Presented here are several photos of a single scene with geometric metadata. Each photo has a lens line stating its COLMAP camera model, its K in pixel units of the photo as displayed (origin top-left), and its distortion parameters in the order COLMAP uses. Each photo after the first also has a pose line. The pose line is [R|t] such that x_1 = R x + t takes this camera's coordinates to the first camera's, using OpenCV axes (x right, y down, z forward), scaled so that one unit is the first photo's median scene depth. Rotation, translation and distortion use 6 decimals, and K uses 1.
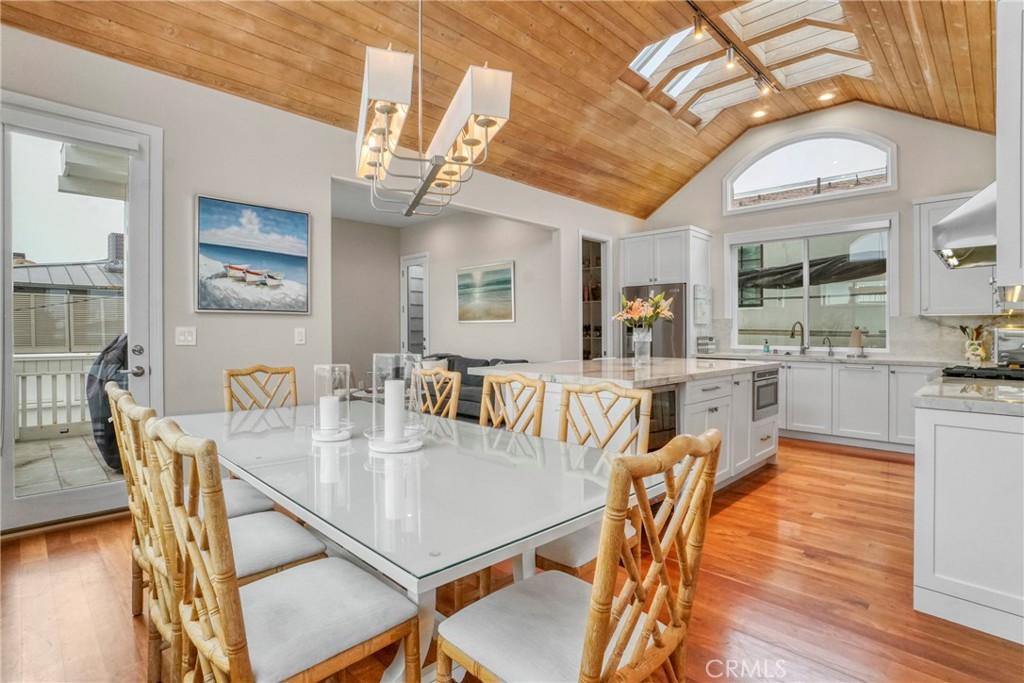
lens RADIAL K [[504.2, 0, 515.1], [0, 504.2, 335.0], [0, 0, 1]] dist [-0.017149, -0.000319]
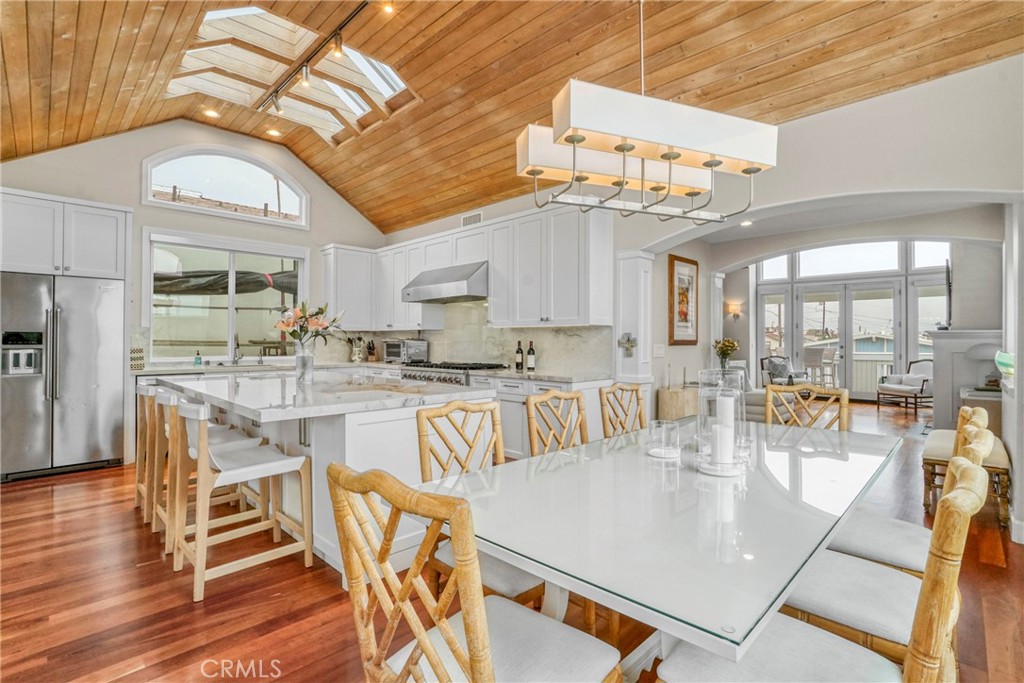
lens RADIAL K [[468.5, 0, 511.1], [0, 468.5, 337.6], [0, 0, 1]] dist [-0.025480, 0.007641]
pose [[0.013346, 0.003636, 0.999904, -0.383154], [0.003280, 0.999988, -0.003680, -0.011209], [-0.999906, 0.003329, 0.013334, 0.426782]]
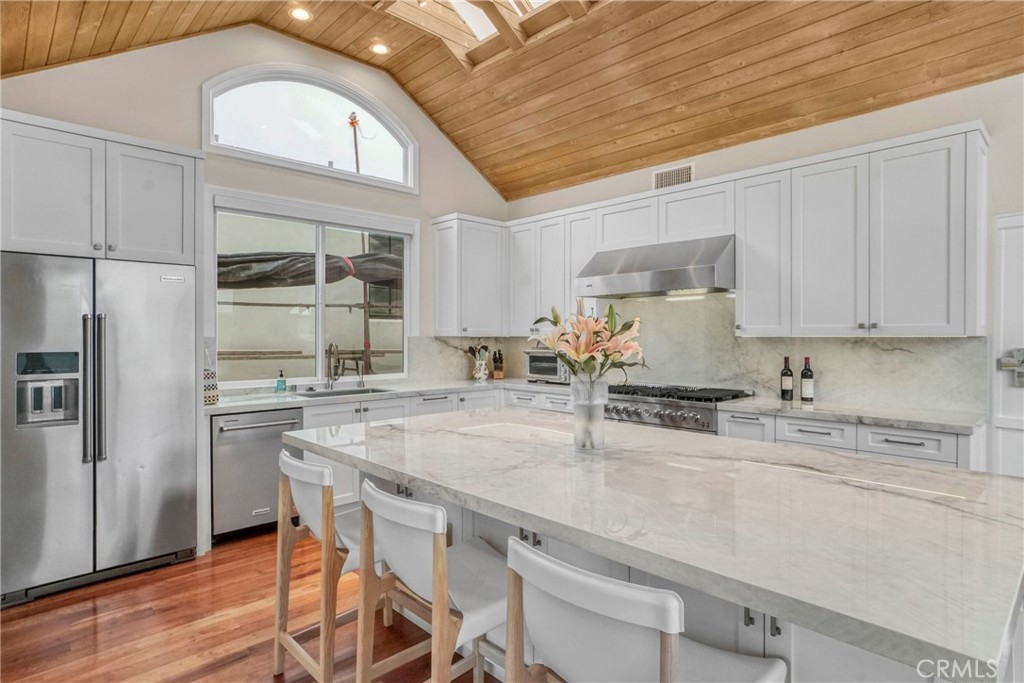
lens RADIAL K [[531.0, 0, 503.8], [0, 531.0, 335.2], [0, 0, 1]] dist [0.007421, 0.001314]
pose [[0.034523, -0.007259, 0.999378, -0.174980], [0.007439, 0.999948, 0.007006, -0.041183], [-0.999376, 0.007192, 0.034575, 0.737882]]
